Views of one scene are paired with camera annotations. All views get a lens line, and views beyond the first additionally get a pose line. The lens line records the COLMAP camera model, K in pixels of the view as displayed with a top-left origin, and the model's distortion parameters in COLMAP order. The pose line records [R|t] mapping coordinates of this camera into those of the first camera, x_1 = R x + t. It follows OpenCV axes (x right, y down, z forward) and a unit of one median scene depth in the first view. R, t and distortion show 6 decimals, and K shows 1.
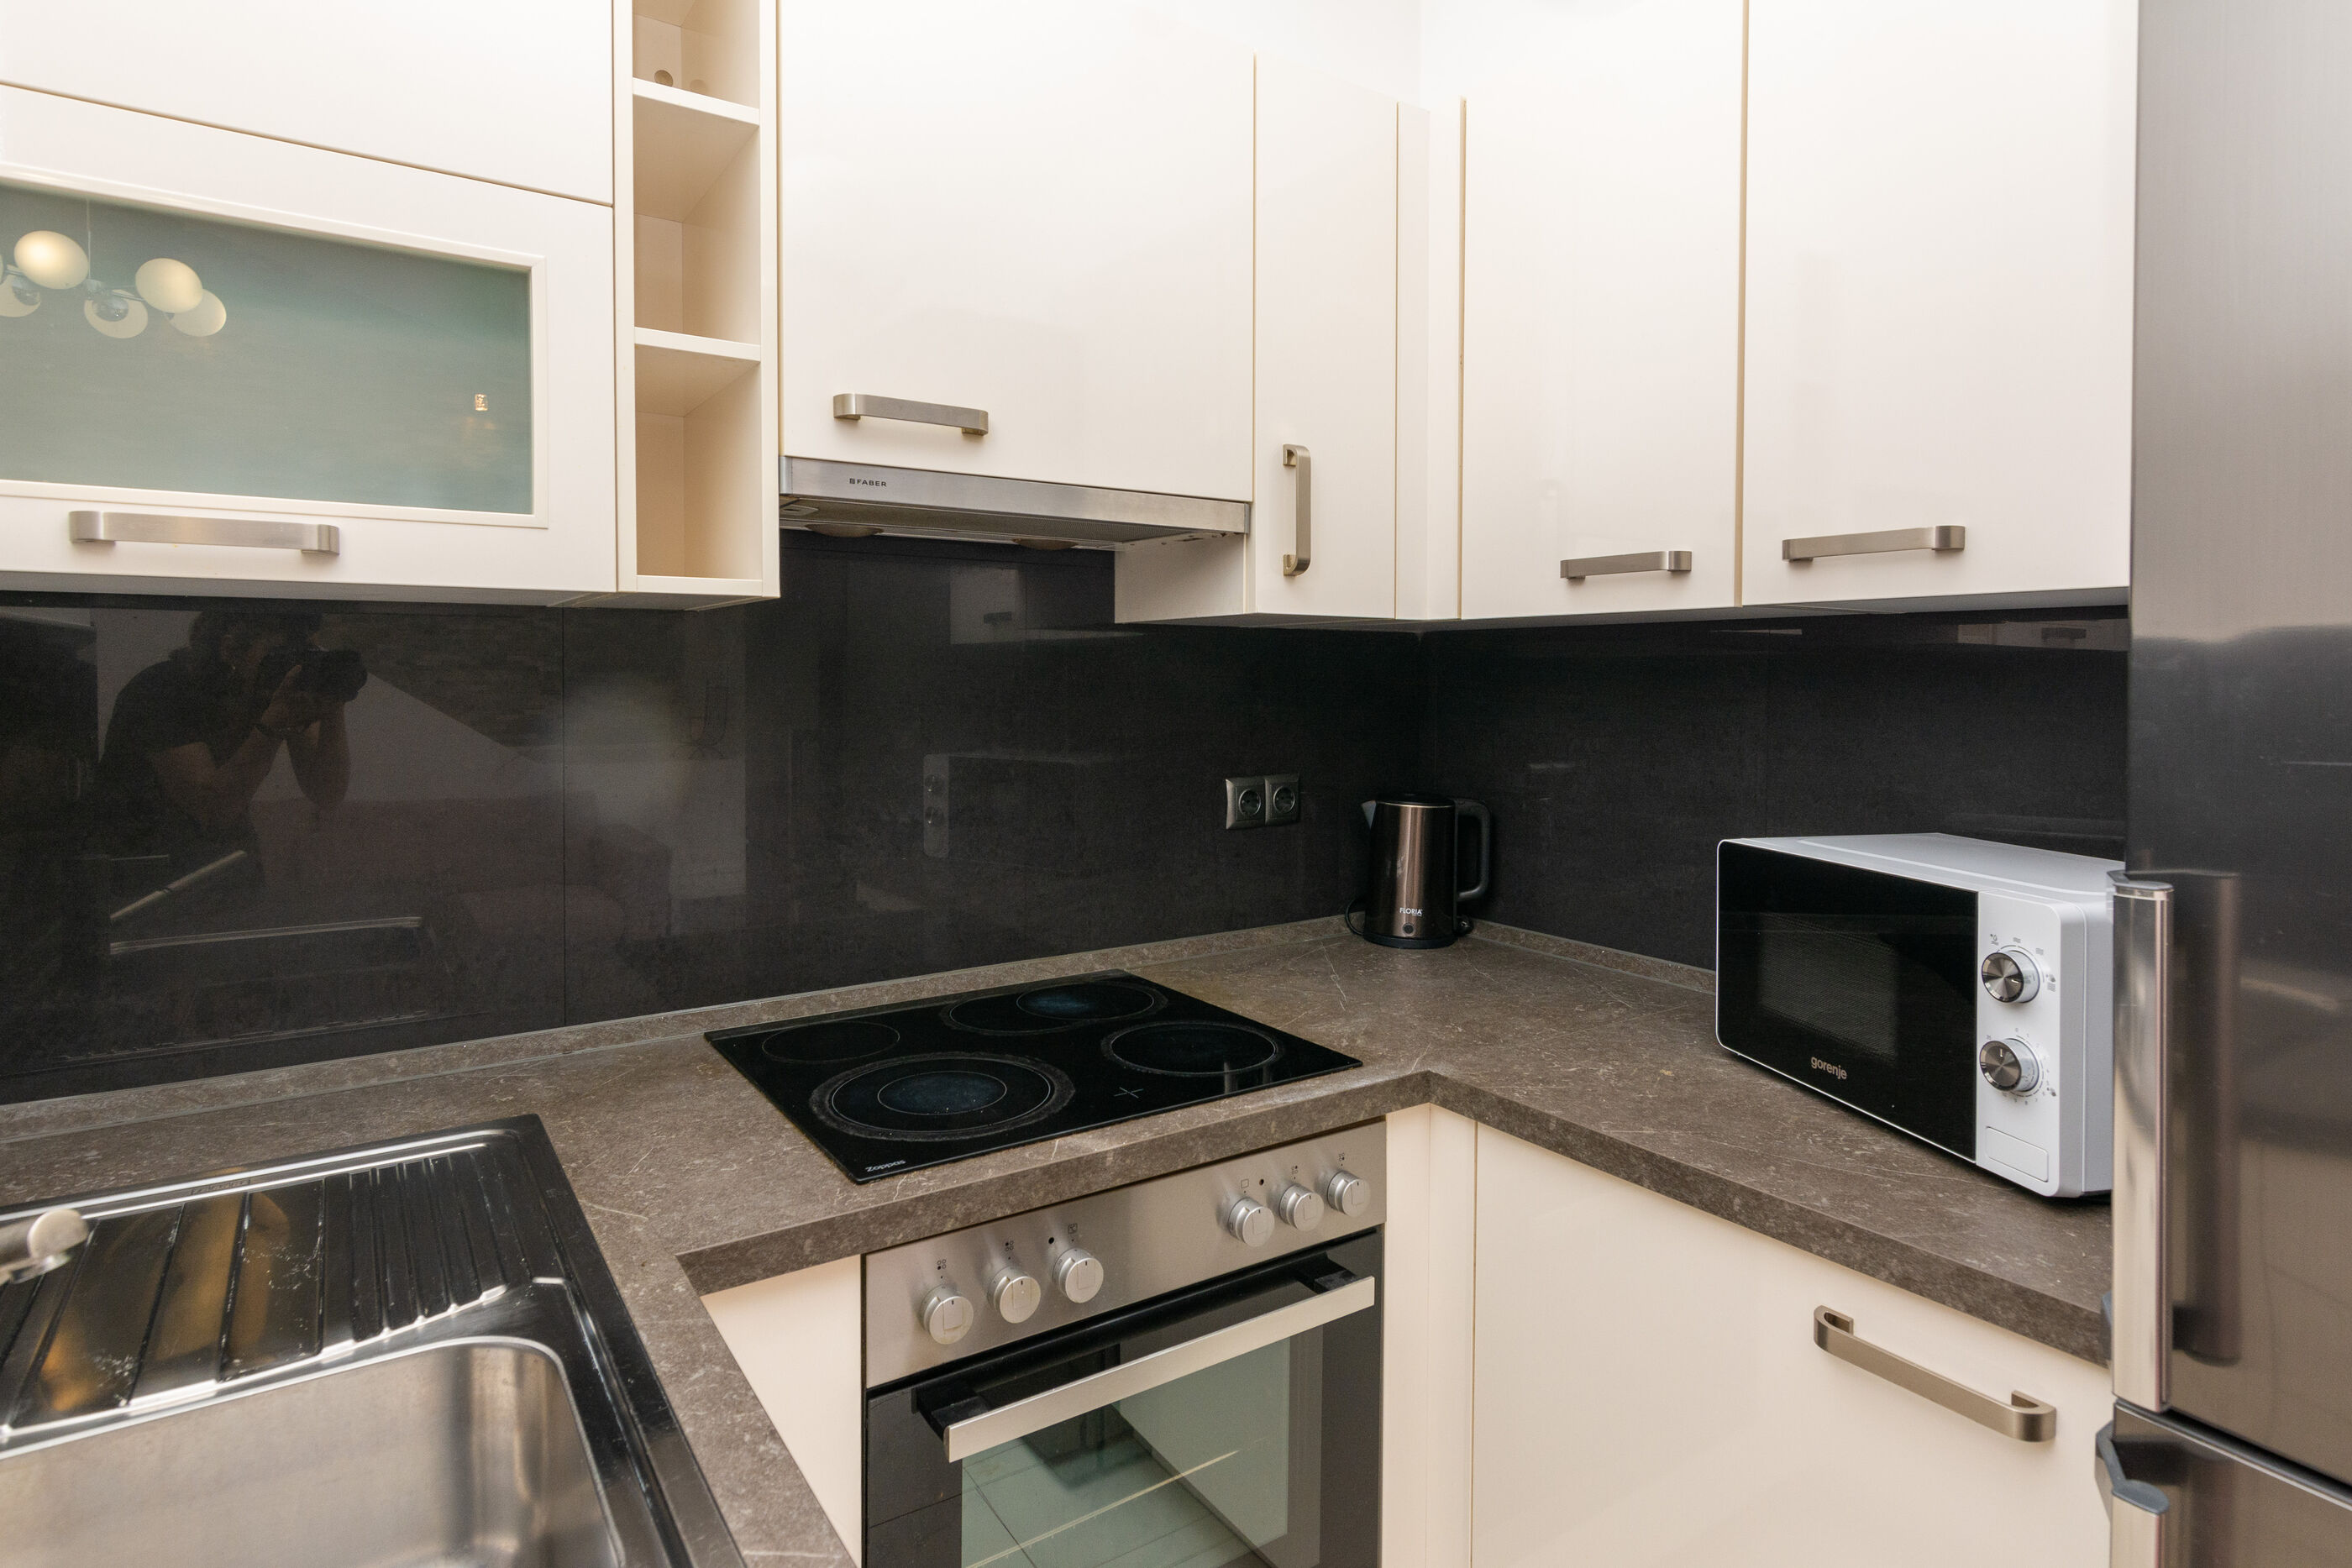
lens RADIAL K [[1152.5, 0, 1101.8], [0, 1152.5, 660.1], [0, 0, 1]] dist [-0.001468, 0.002244]
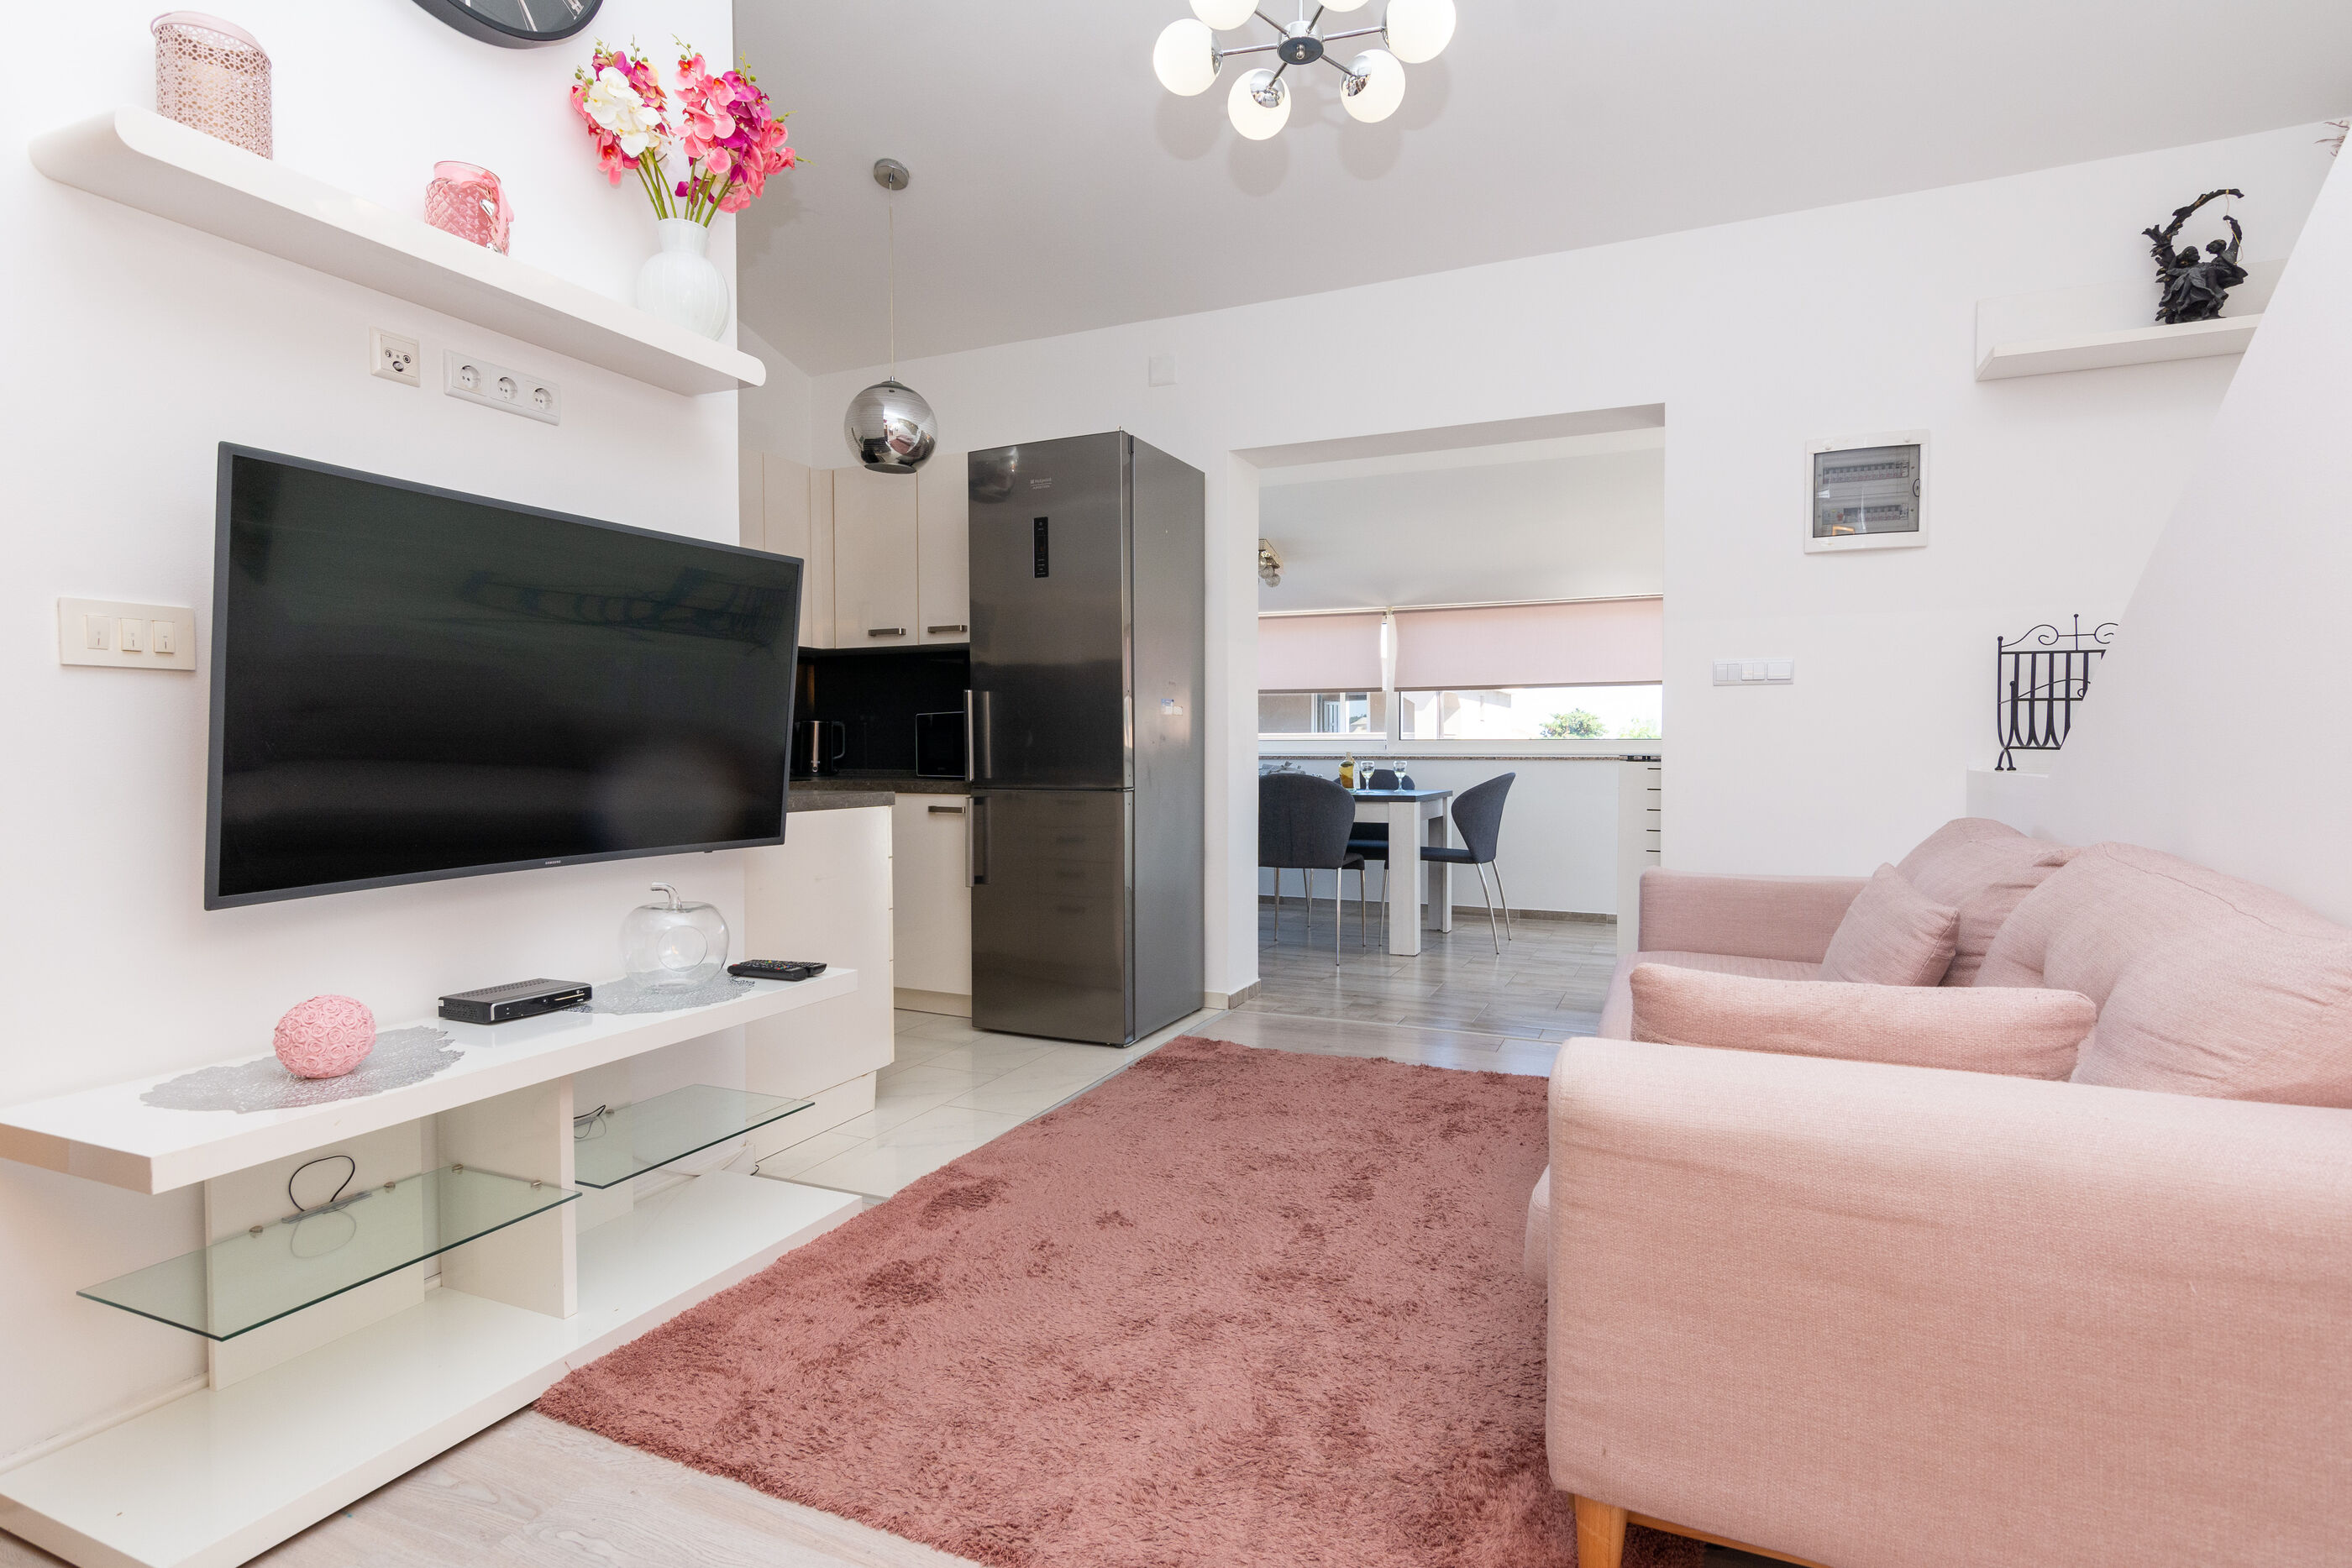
lens RADIAL K [[1152.5, 0, 1164.1], [0, 1152.5, 774.5], [0, 0, 1]] dist [-0.001468, 0.002244]
pose [[0.829209, -0.020707, 0.558555, -0.748247], [0.012541, 0.999751, 0.018446, 0.282770], [-0.558798, -0.008291, 0.829263, -2.232340]]
